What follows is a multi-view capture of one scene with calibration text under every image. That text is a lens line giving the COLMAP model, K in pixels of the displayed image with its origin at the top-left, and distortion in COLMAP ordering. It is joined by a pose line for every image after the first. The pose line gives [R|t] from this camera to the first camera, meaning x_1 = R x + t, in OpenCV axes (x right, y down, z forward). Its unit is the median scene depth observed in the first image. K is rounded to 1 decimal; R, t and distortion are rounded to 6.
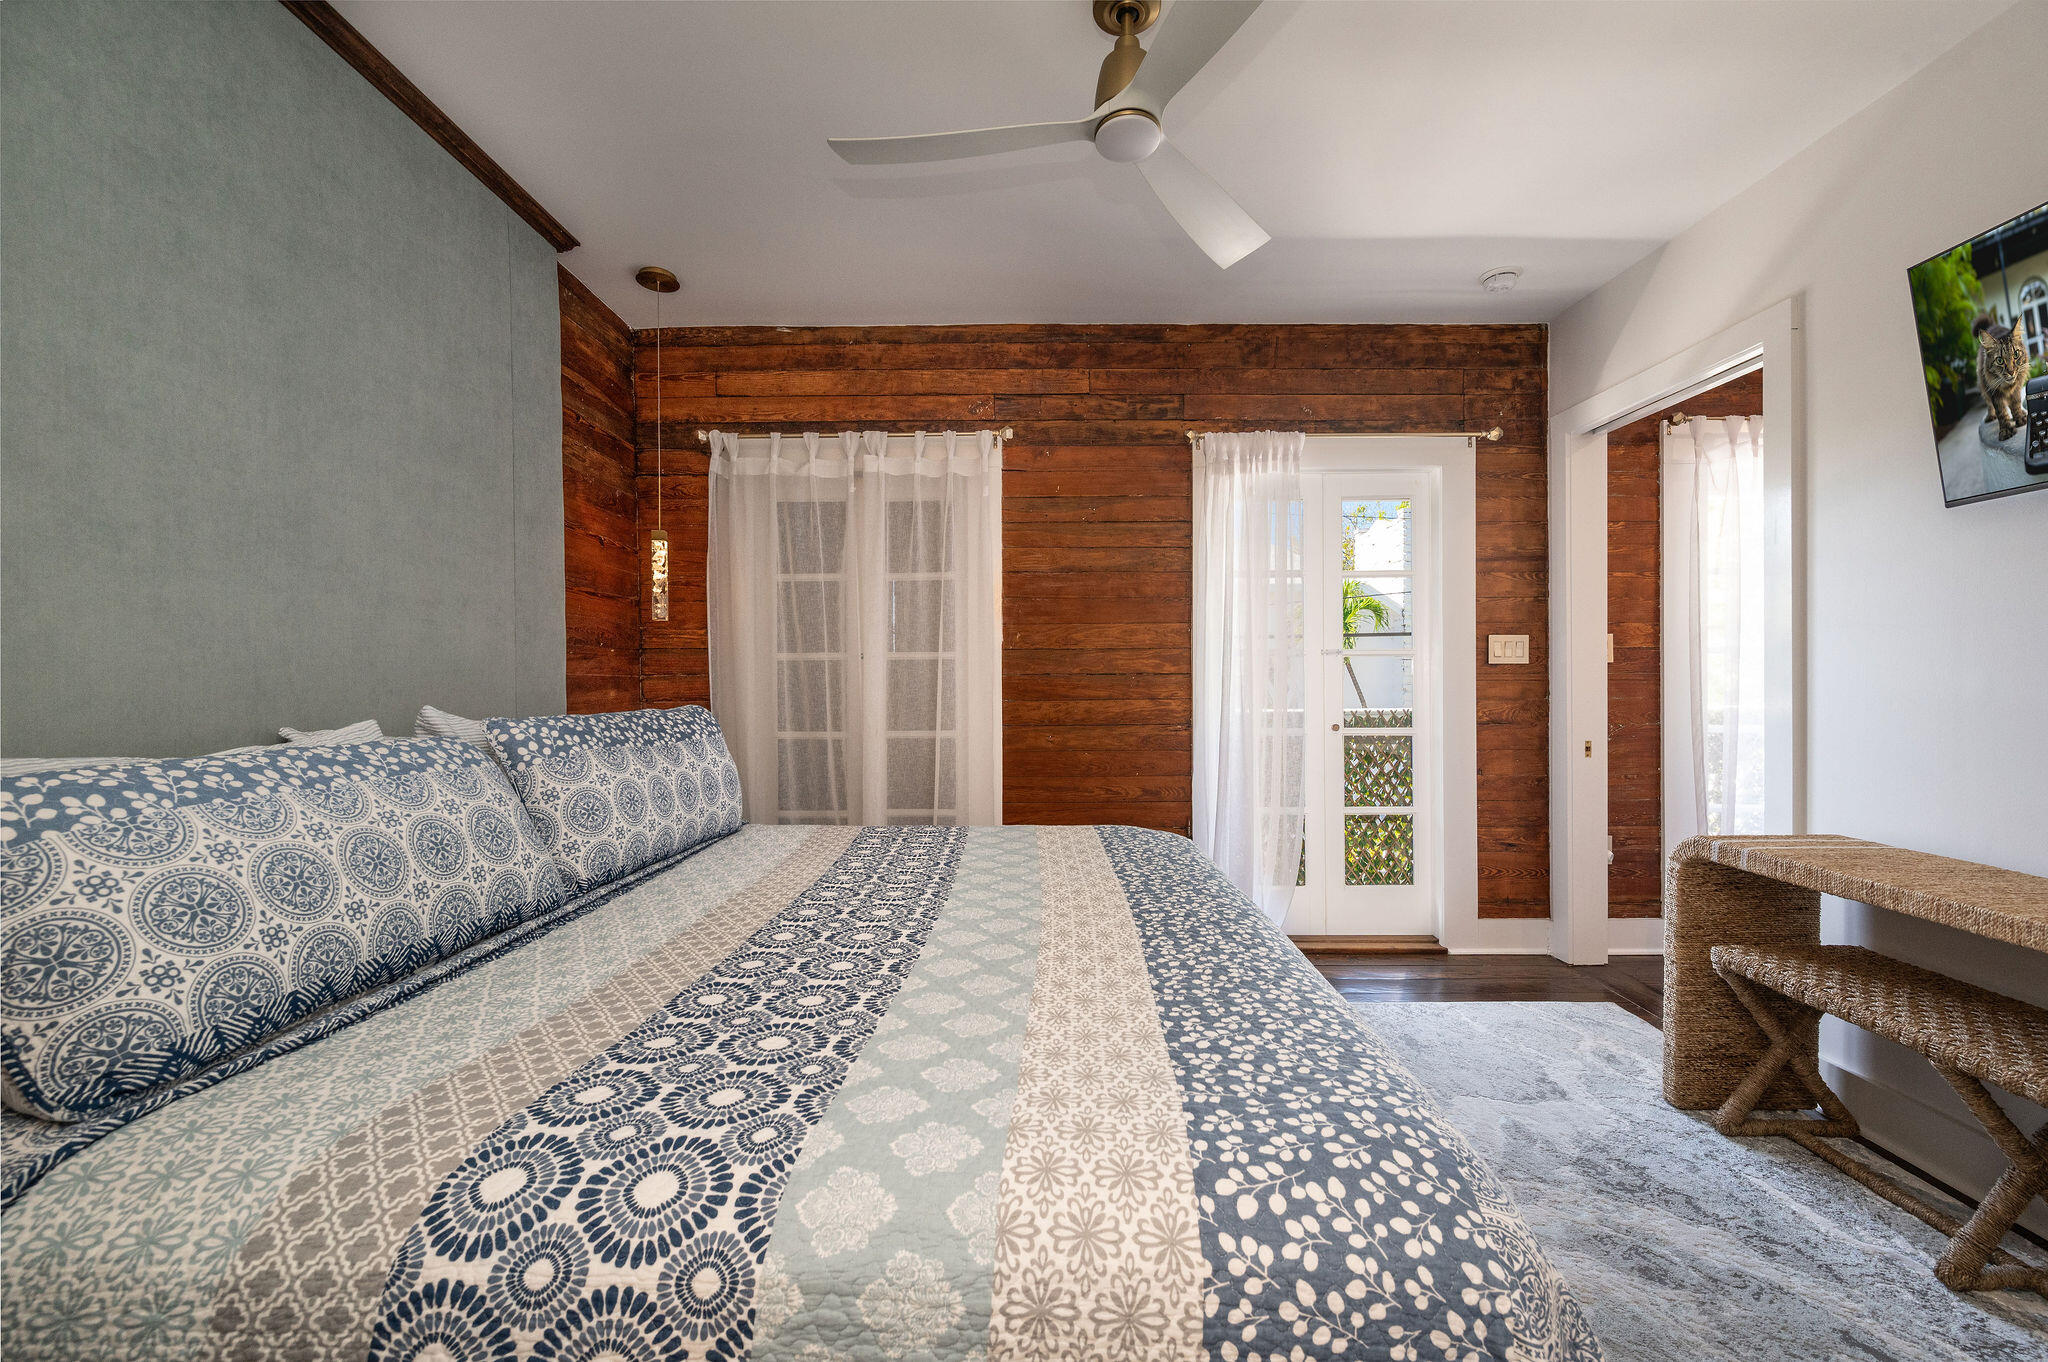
lens RADIAL K [[800.6, 0, 1029.6], [0, 800.6, 689.2], [0, 0, 1]] dist [-0.001573, 0.000702]
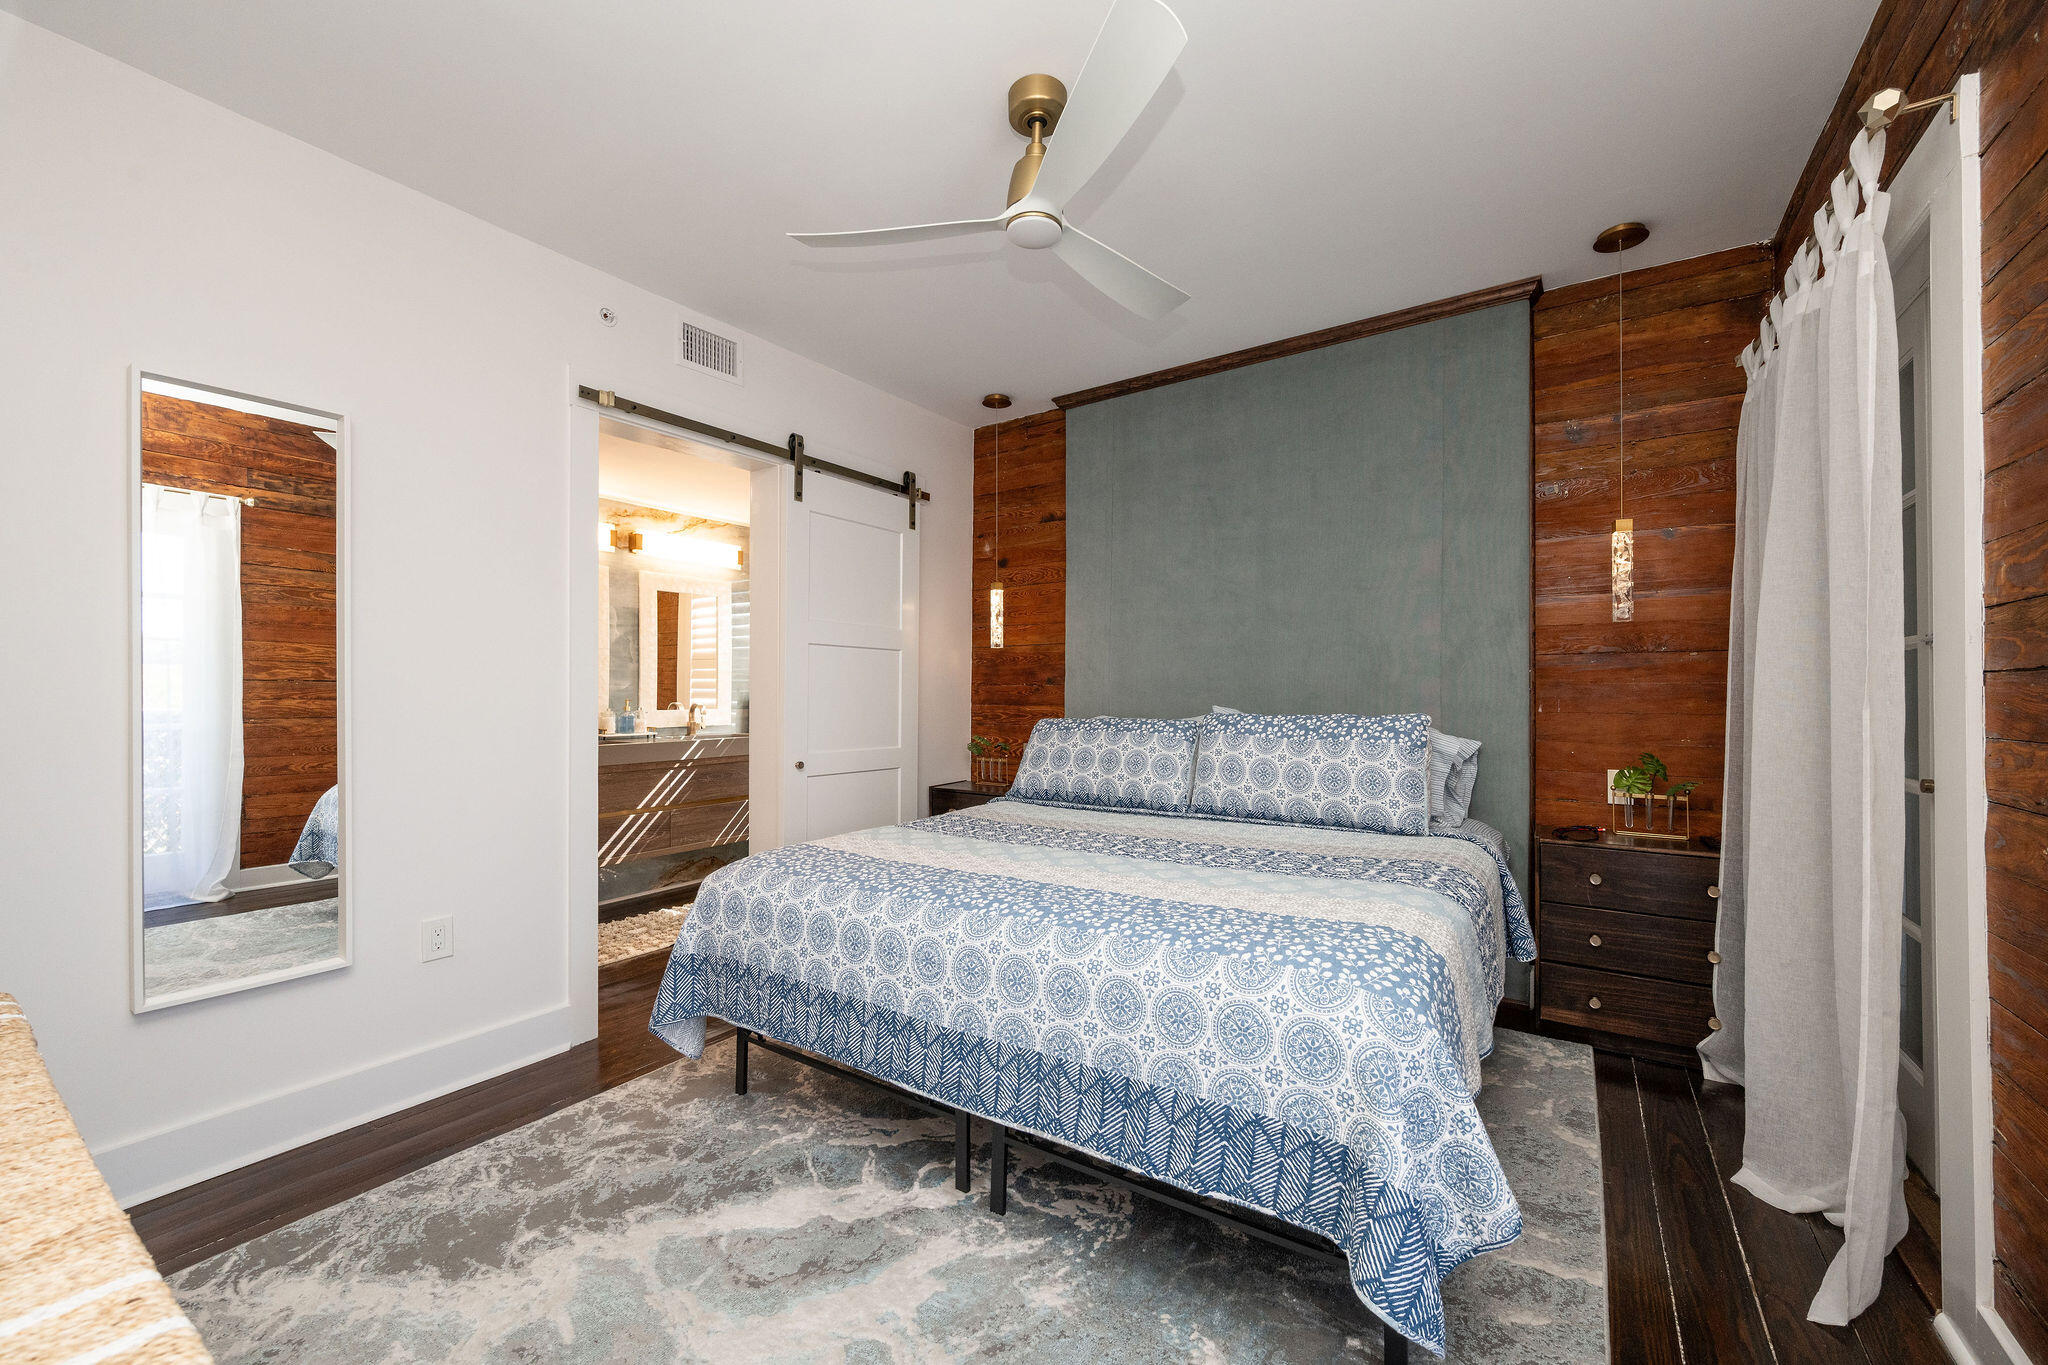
lens RADIAL K [[796.2, 0, 1028.3], [0, 796.2, 687.8], [0, 0, 1]] dist [0.000403, 0.000179]
pose [[-0.549044, -0.001301, -0.835792, 0.559233], [-0.001089, 0.999999, -0.000842, -0.010079], [0.835792, 0.000448, -0.549045, 0.829030]]
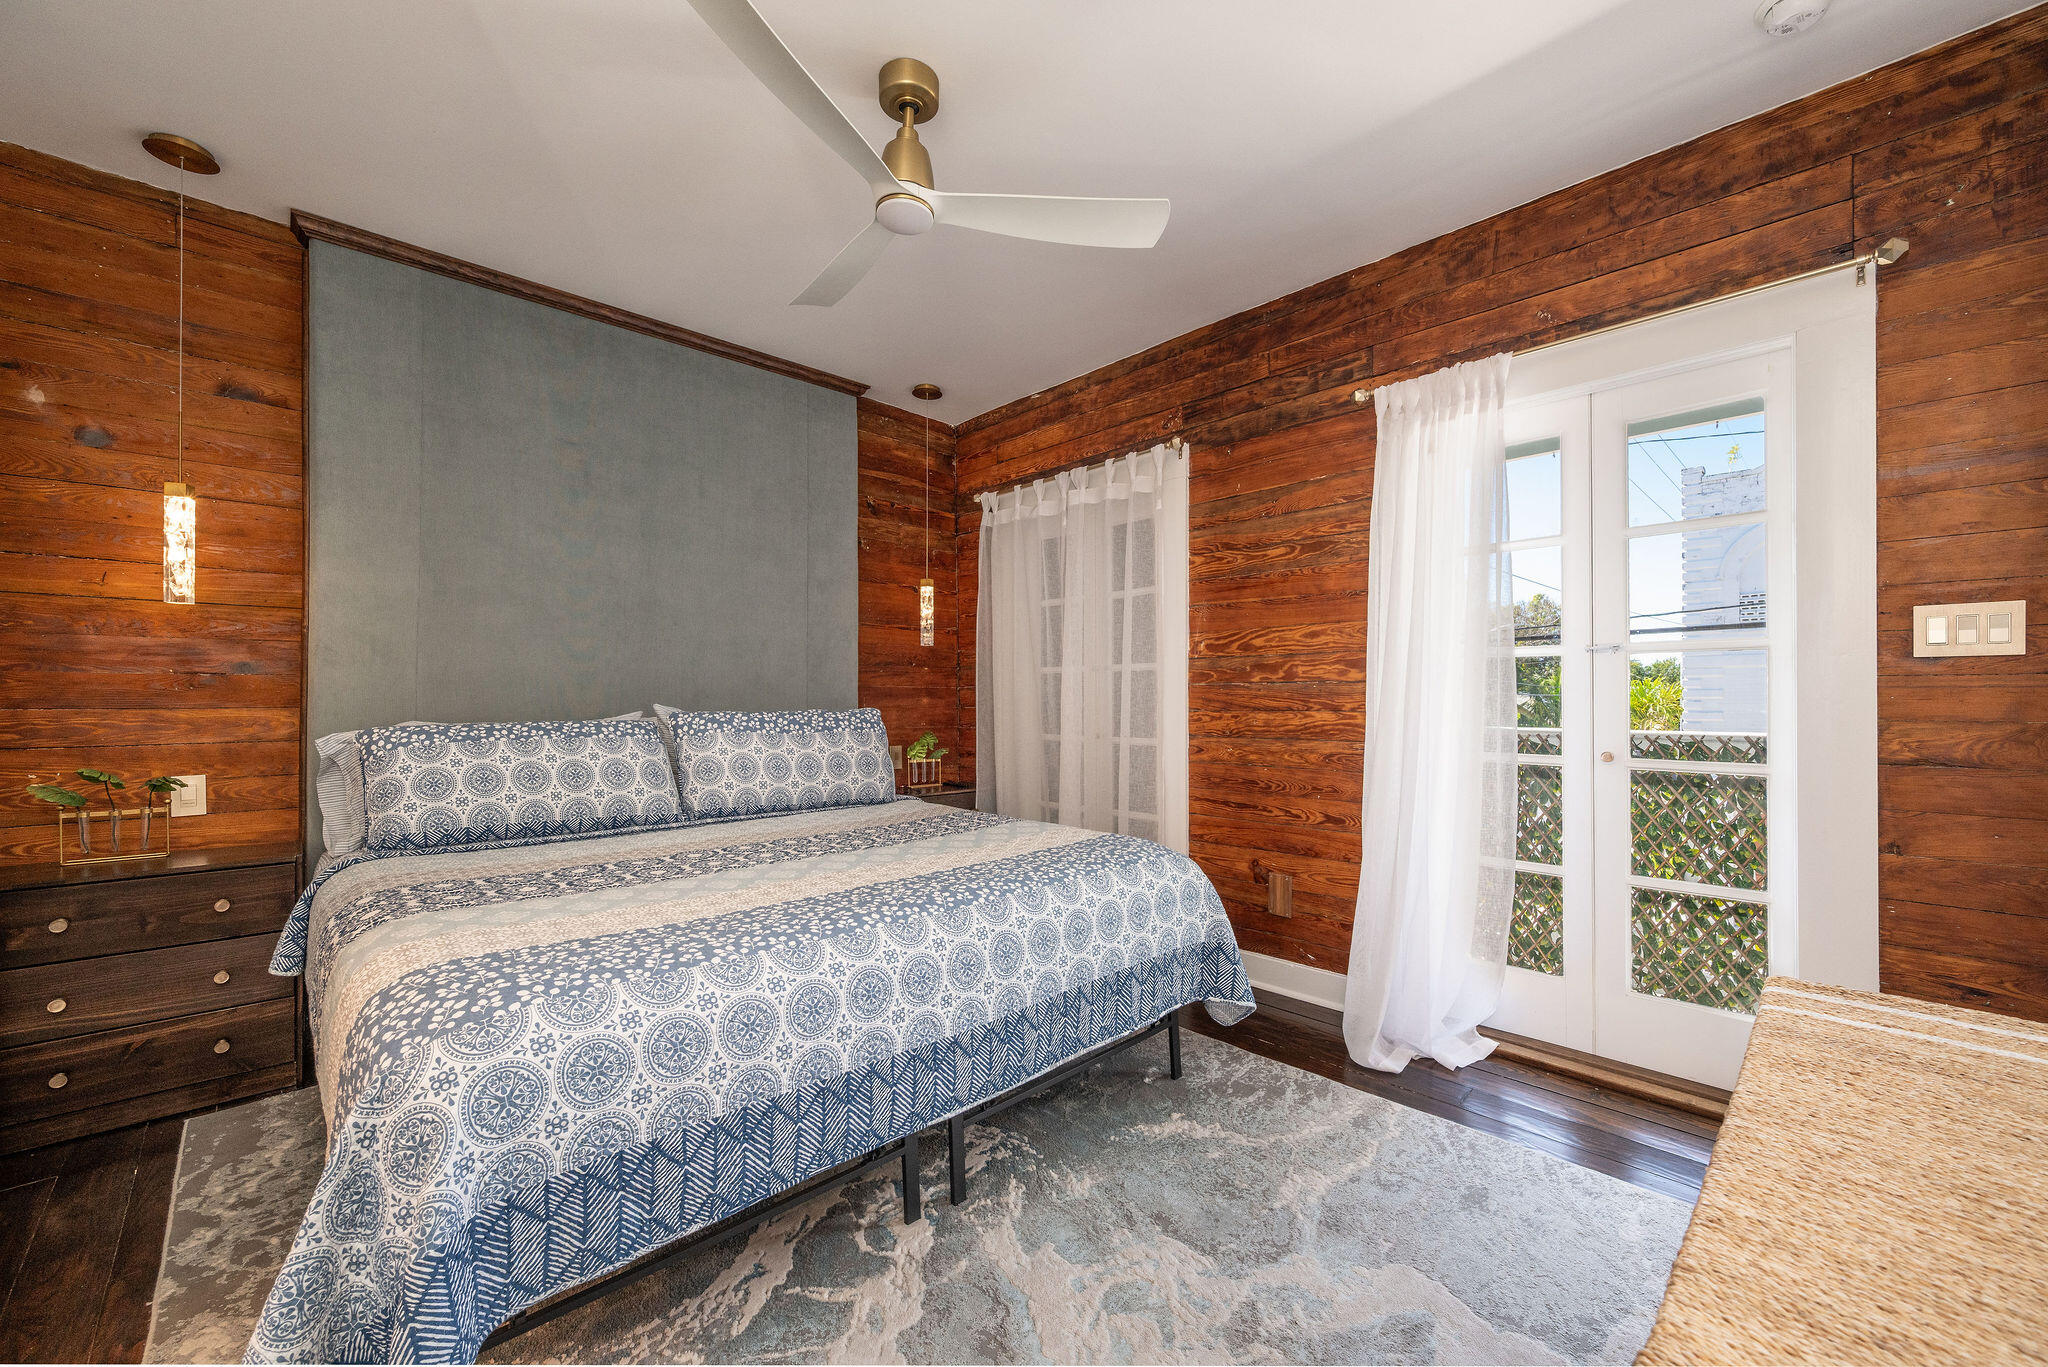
lens RADIAL K [[800.6, 0, 1029.6], [0, 800.6, 691.7], [0, 0, 1]] dist [-0.001573, 0.000702]
pose [[0.699222, -0.001962, -0.714902, 0.542297], [-0.007783, 0.999916, -0.010357, 0.002838], [0.714863, 0.012806, 0.699148, 0.168796]]
